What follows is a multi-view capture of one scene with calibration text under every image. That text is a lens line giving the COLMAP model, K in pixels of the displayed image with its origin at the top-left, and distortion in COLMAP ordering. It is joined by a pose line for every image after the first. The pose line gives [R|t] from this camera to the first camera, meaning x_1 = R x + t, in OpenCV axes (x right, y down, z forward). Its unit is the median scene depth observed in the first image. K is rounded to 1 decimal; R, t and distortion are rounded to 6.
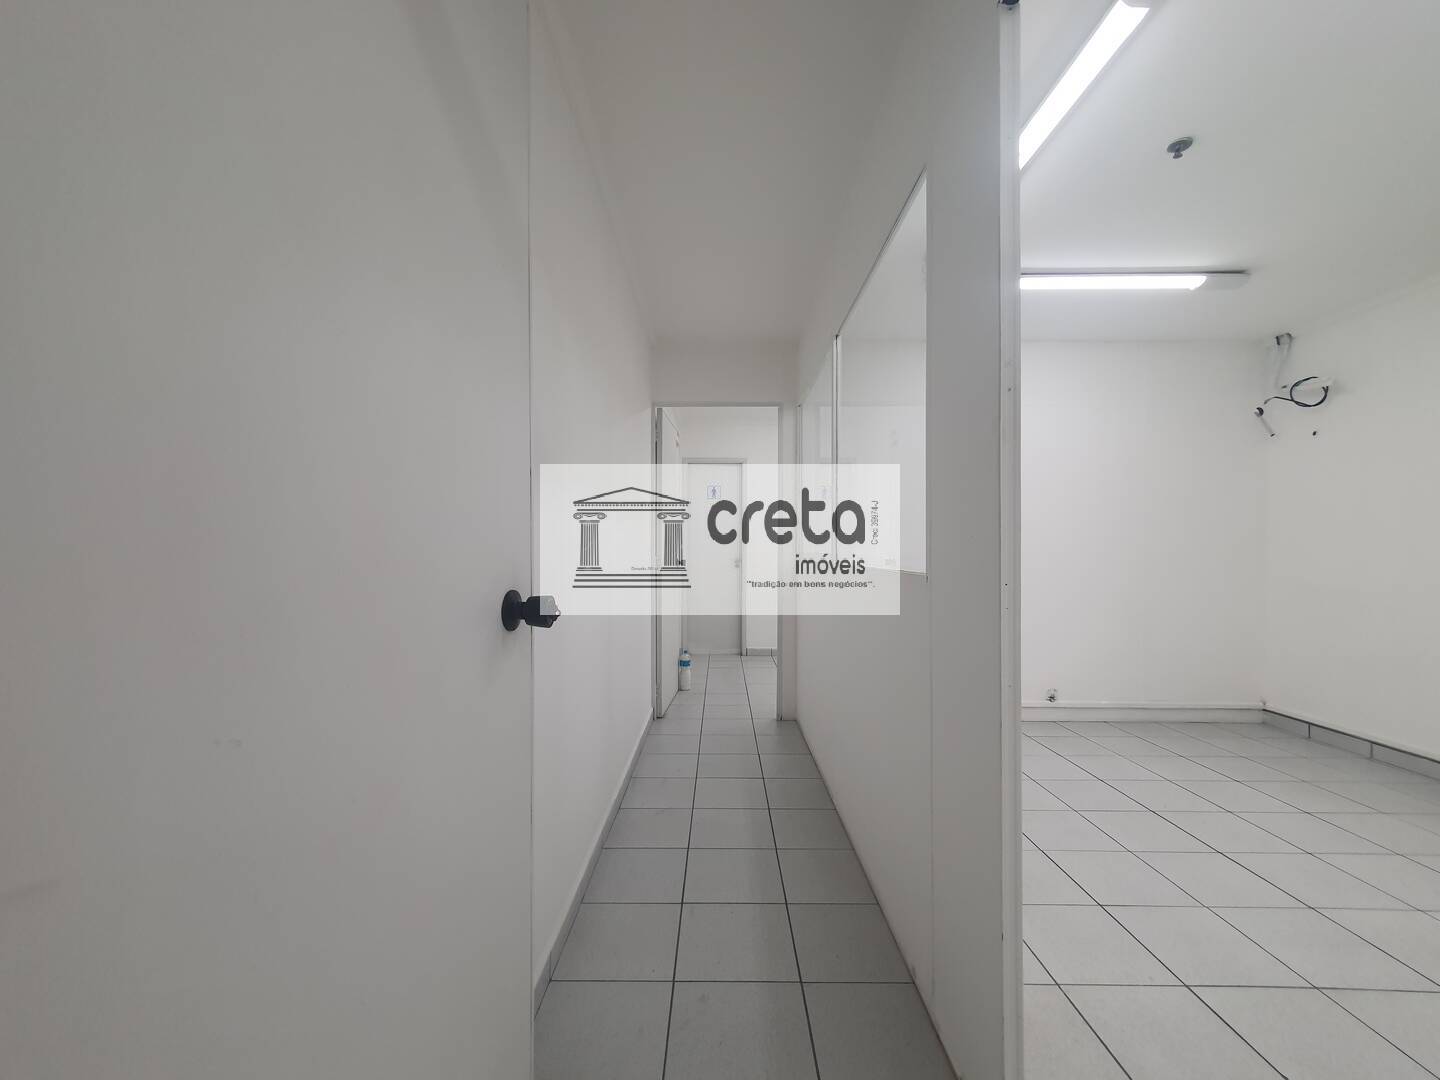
lens RADIAL K [[575.0, 0, 719.0], [0, 575.0, 544.9], [0, 0, 1]] dist [-0.000313, -0.000345]
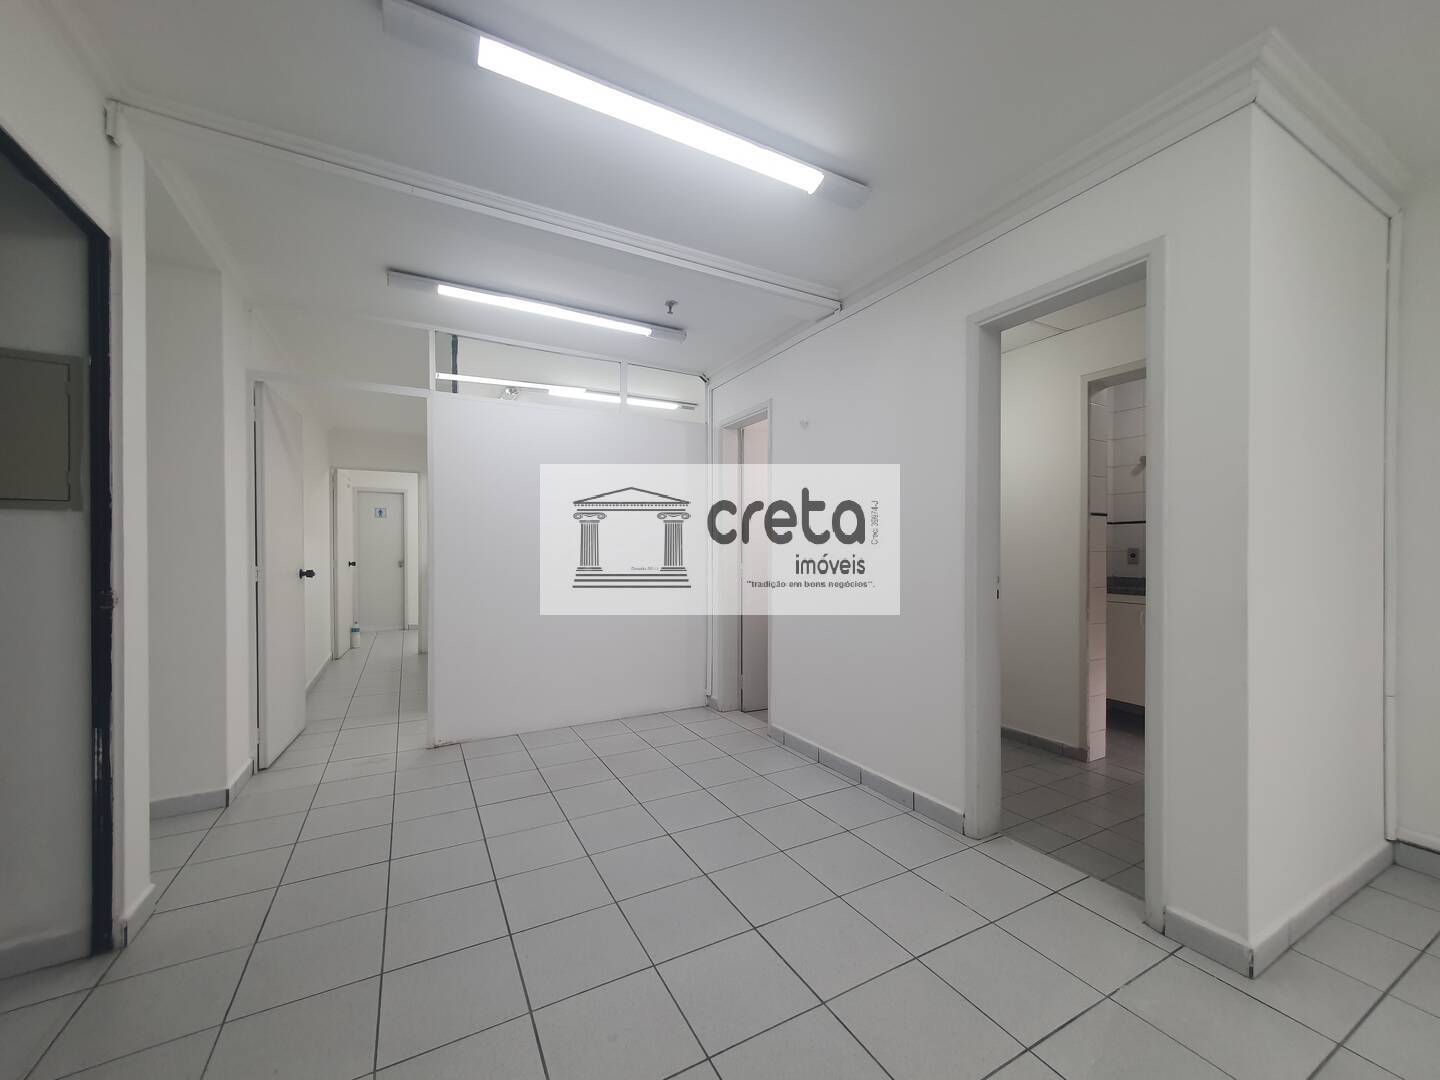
lens RADIAL K [[575.0, 0, 716.8], [0, 575.0, 535.5], [0, 0, 1]] dist [-0.000313, -0.000345]
pose [[0.880111, -0.008036, 0.474701, 0.062440], [0.014110, 0.999858, -0.009236, -0.017015], [-0.474559, 0.014826, 0.880099, -0.801307]]
